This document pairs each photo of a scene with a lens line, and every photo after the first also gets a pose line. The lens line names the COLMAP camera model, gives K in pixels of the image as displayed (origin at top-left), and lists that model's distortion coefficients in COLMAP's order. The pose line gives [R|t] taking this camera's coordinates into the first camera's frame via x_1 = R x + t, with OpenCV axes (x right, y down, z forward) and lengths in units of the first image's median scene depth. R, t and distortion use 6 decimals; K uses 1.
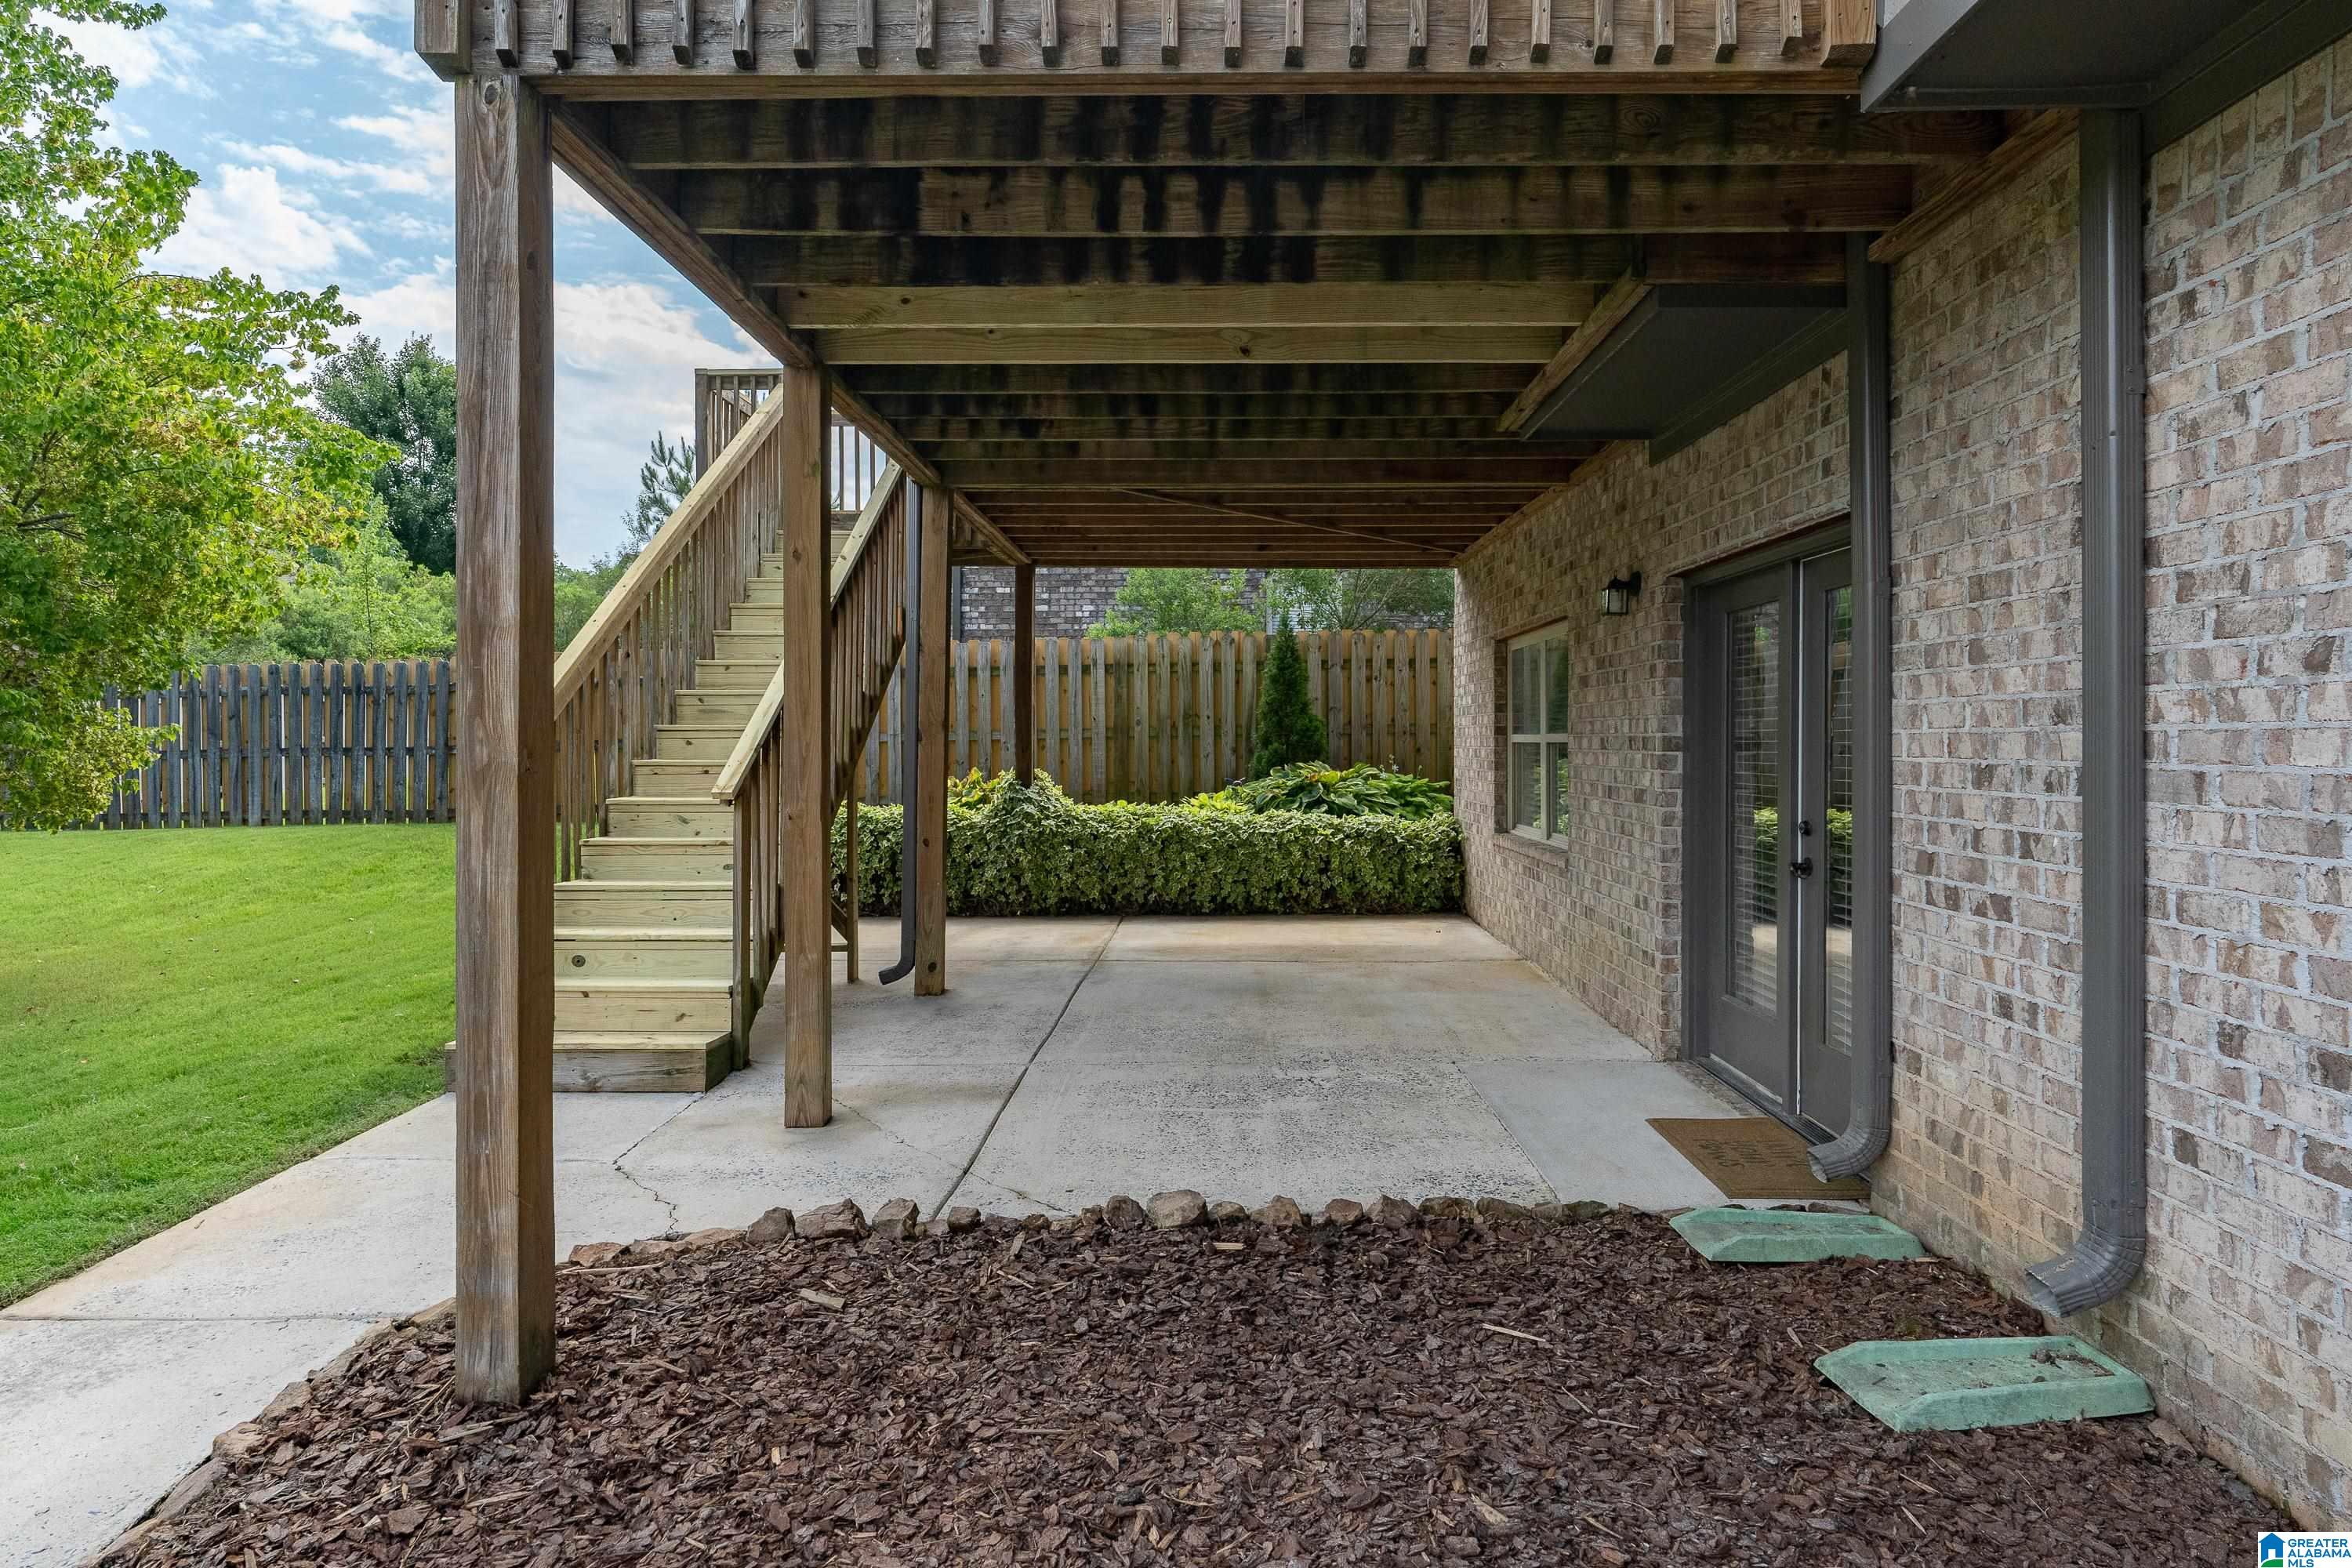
lens RADIAL K [[1246.3, 0, 1175.8], [0, 1246.3, 764.6], [0, 0, 1]] dist [-0.015492, -0.000172]
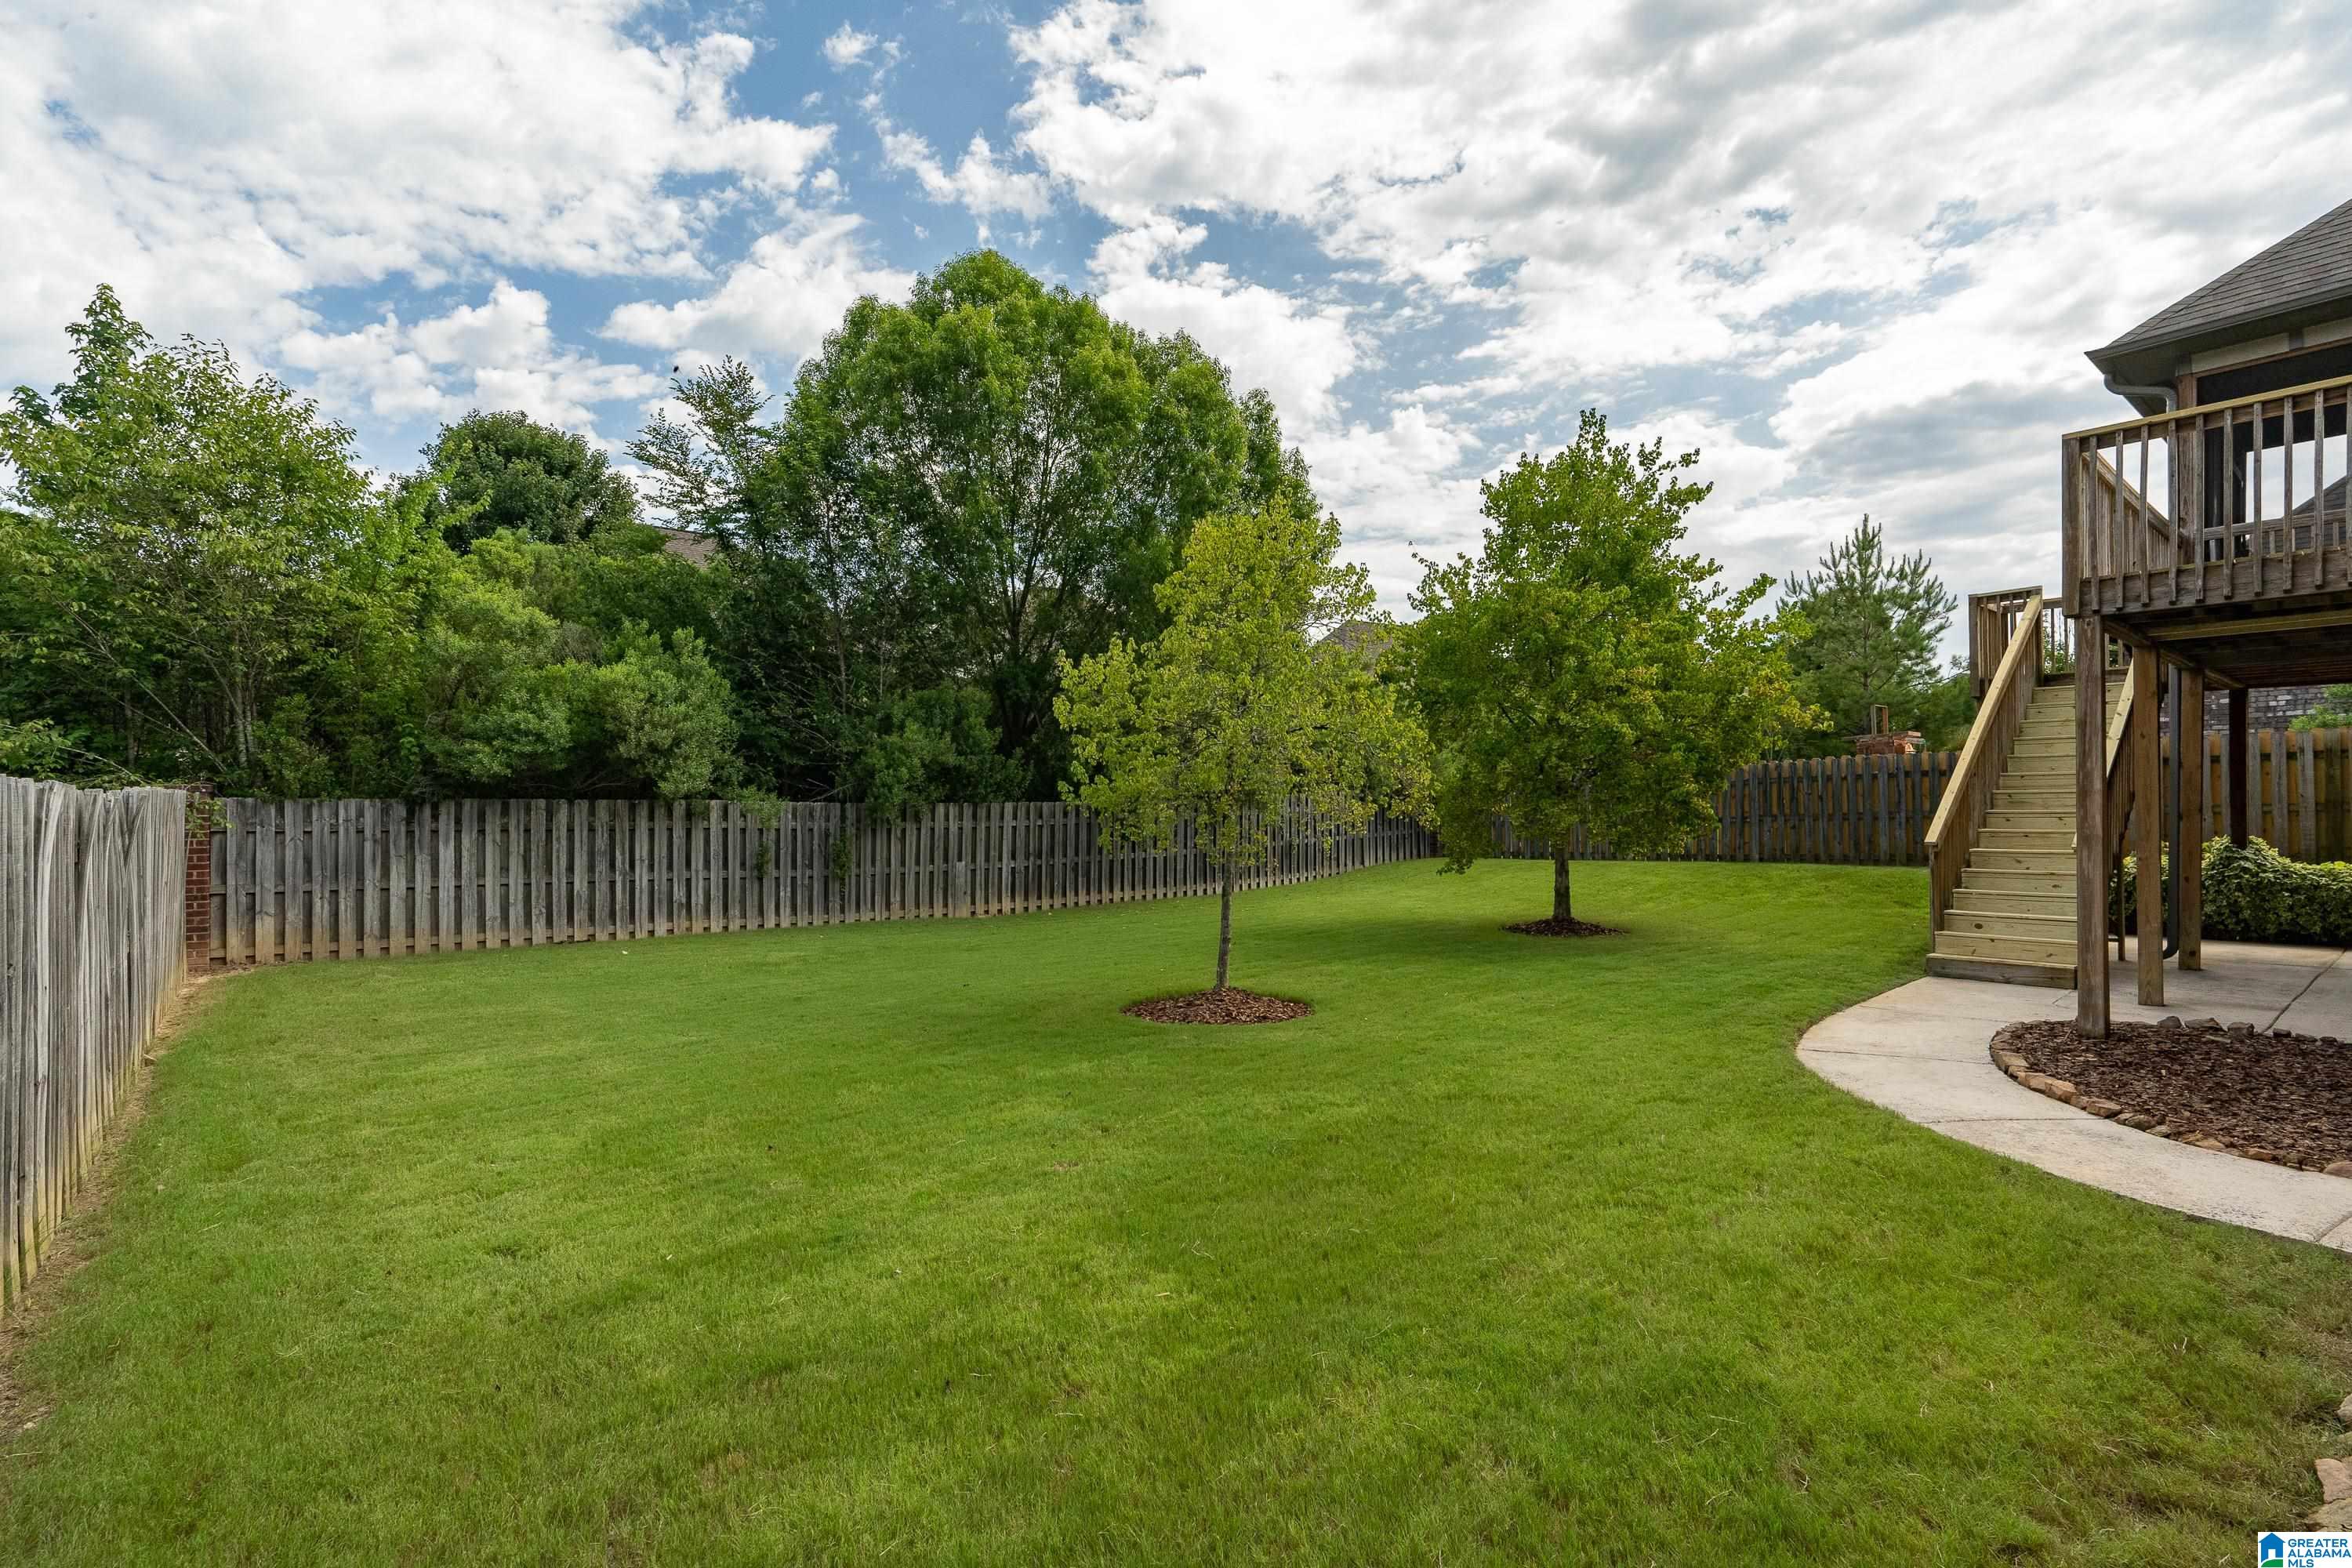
lens RADIAL K [[1066.2, 0, 1174.0], [0, 1066.2, 800.0], [0, 0, 1]] dist [-0.003458, -0.000649]
pose [[0.659278, -0.010522, -0.751826, -0.014659], [-0.006738, 0.999779, -0.019900, -0.004761], [0.751869, 0.018185, 0.659062, -0.663426]]
